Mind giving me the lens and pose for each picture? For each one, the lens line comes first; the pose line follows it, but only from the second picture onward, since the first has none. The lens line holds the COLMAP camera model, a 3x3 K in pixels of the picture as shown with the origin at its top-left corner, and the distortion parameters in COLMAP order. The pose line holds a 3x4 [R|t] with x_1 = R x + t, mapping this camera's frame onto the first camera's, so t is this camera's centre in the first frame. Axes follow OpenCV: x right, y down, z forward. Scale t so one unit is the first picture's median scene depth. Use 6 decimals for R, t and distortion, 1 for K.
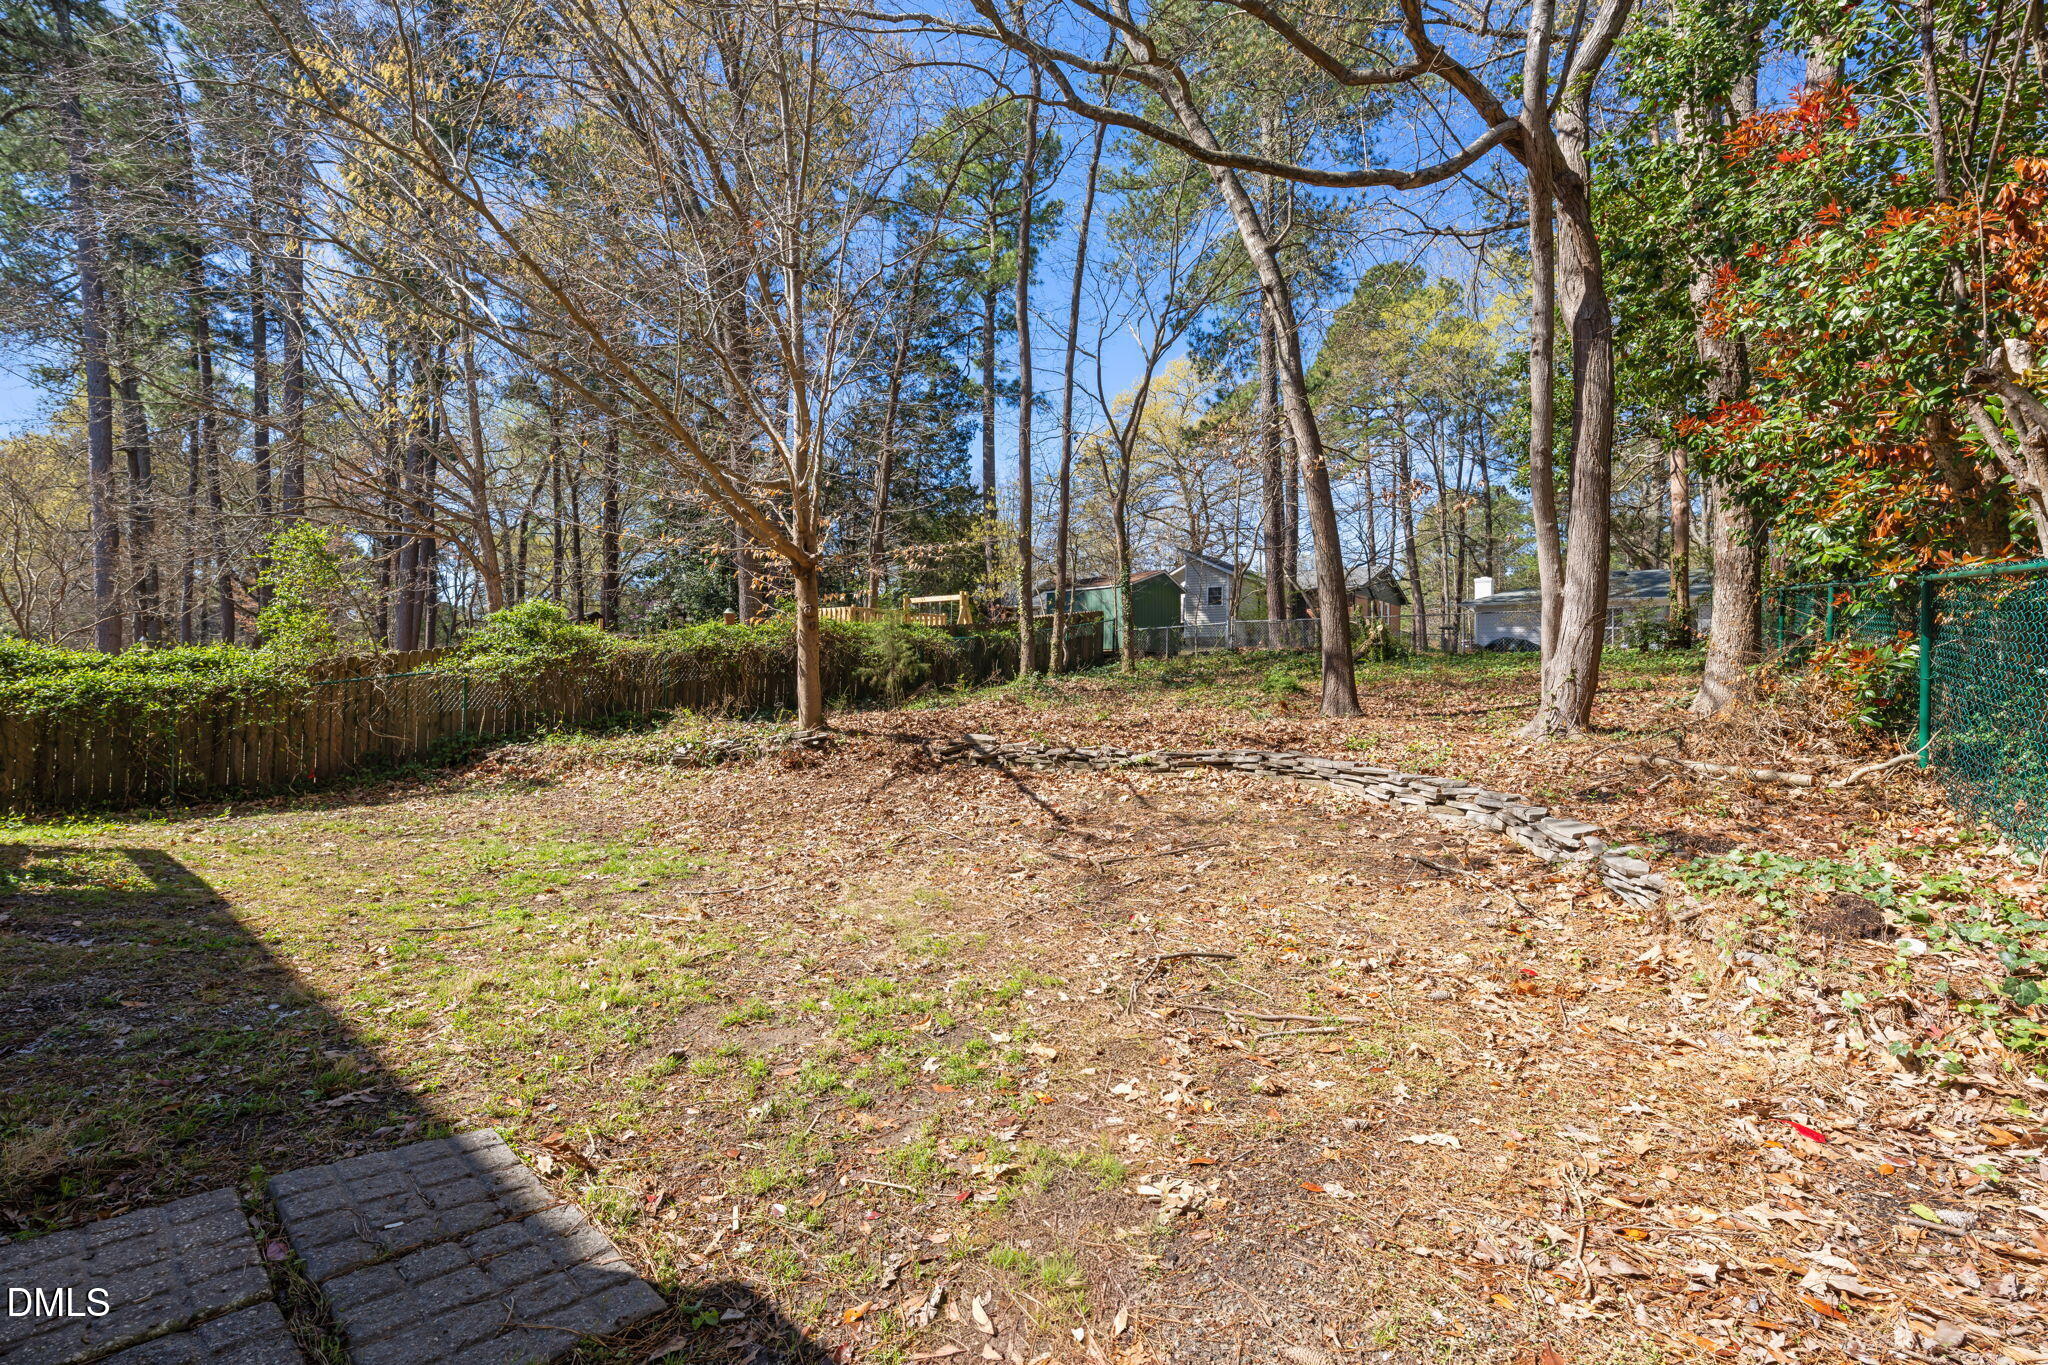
lens RADIAL K [[807.4, 0, 1020.2], [0, 807.4, 692.5], [0, 0, 1]] dist [0.000544, 0.000003]
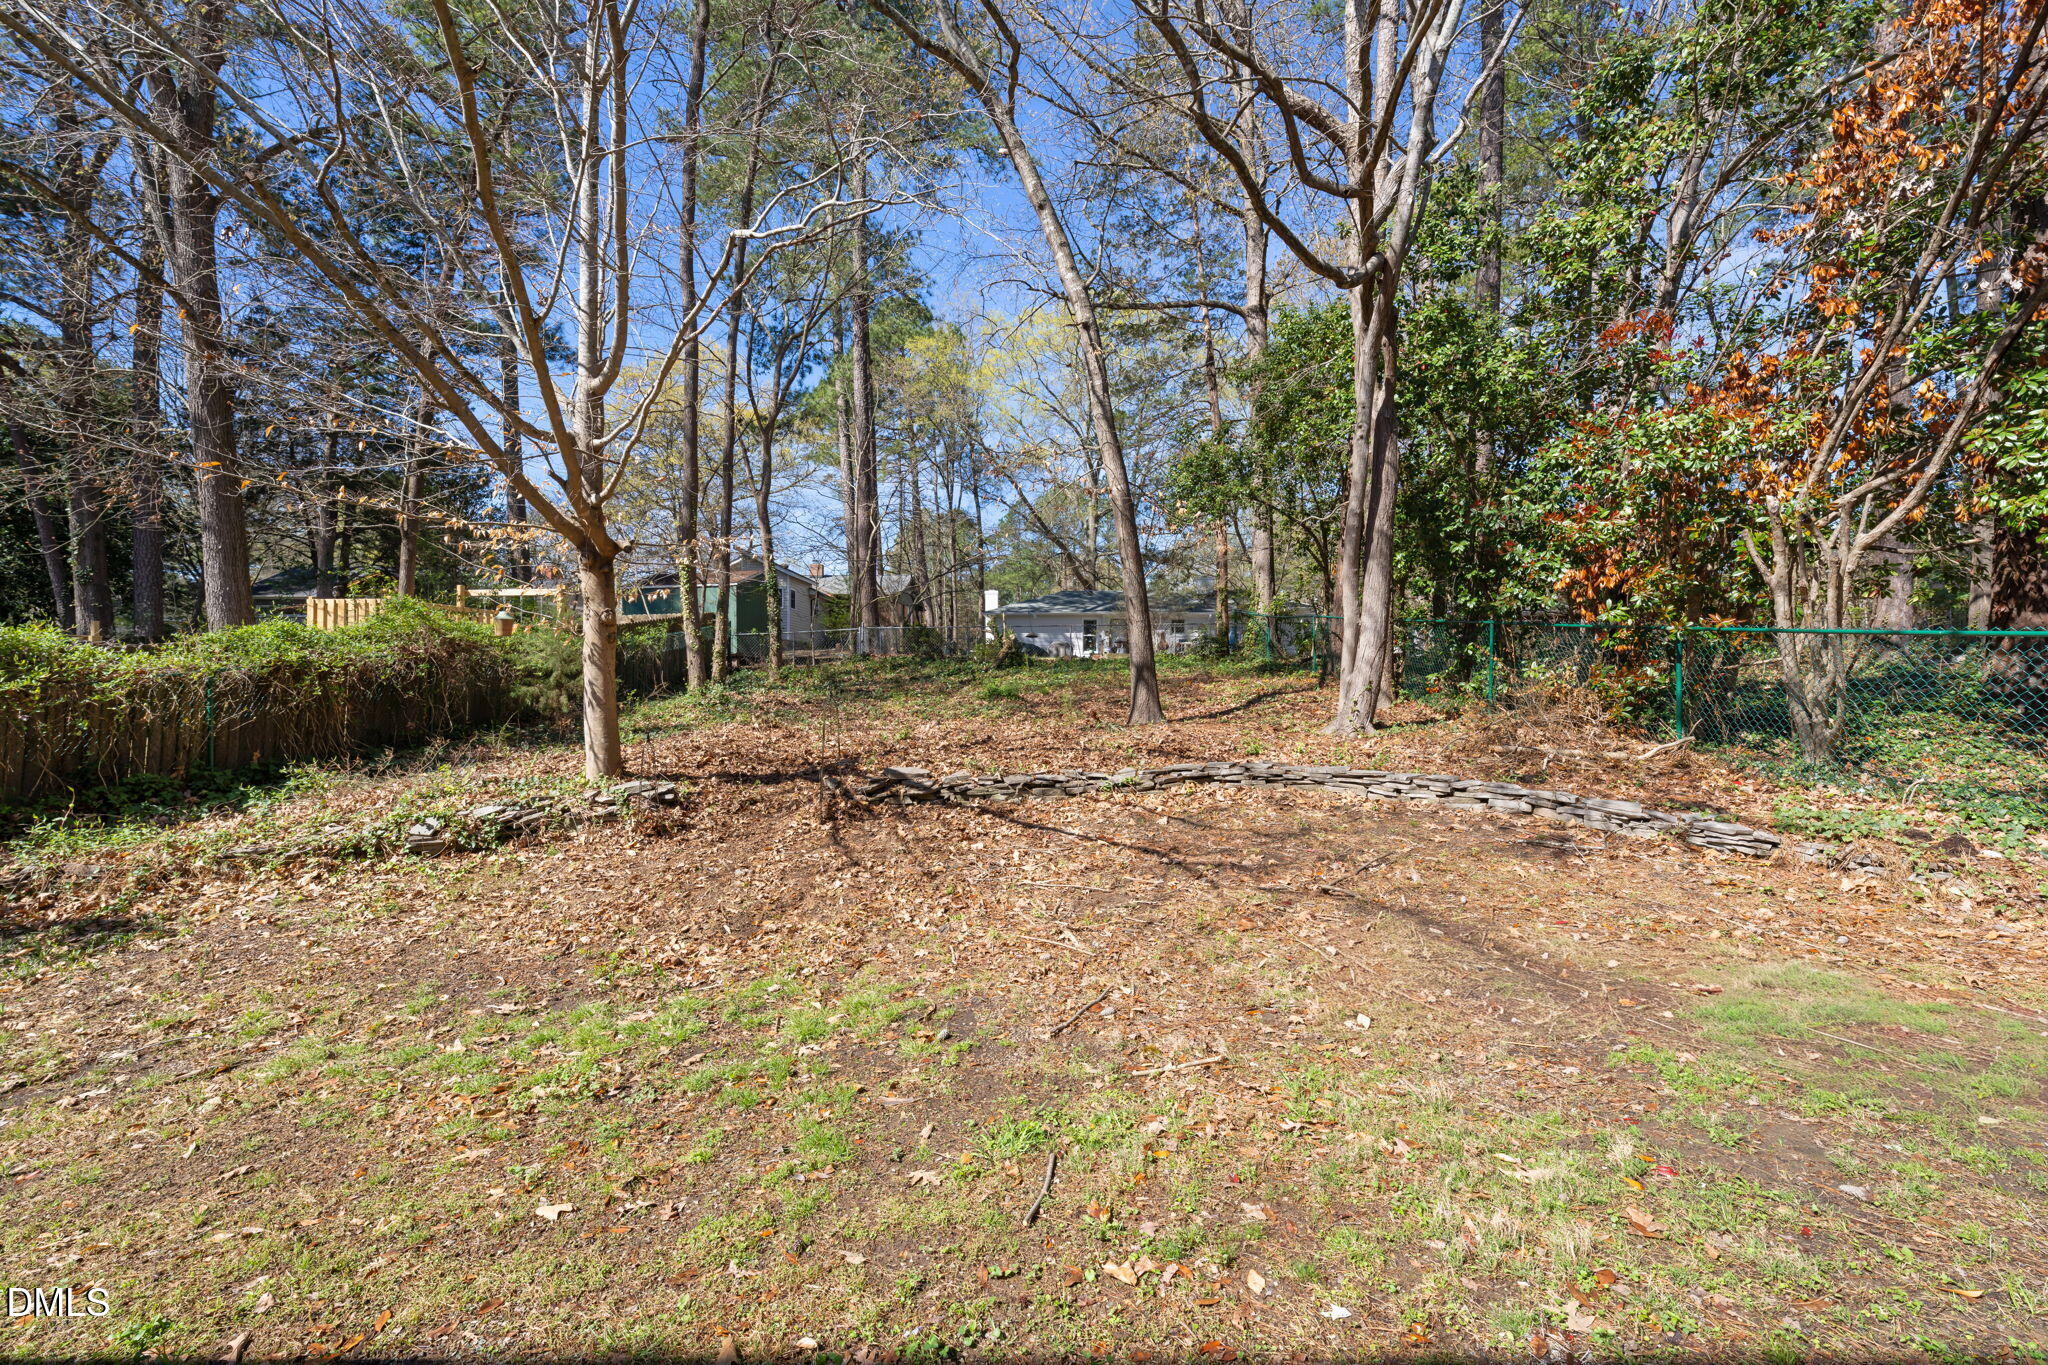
lens RADIAL K [[807.4, 0, 1022.3], [0, 807.4, 683.3], [0, 0, 1]] dist [0.000544, 0.000003]
pose [[0.806762, -0.024582, 0.590364, -0.500285], [0.029637, 0.999560, 0.001119, -0.038871], [-0.590132, 0.016594, 0.807136, 0.241659]]
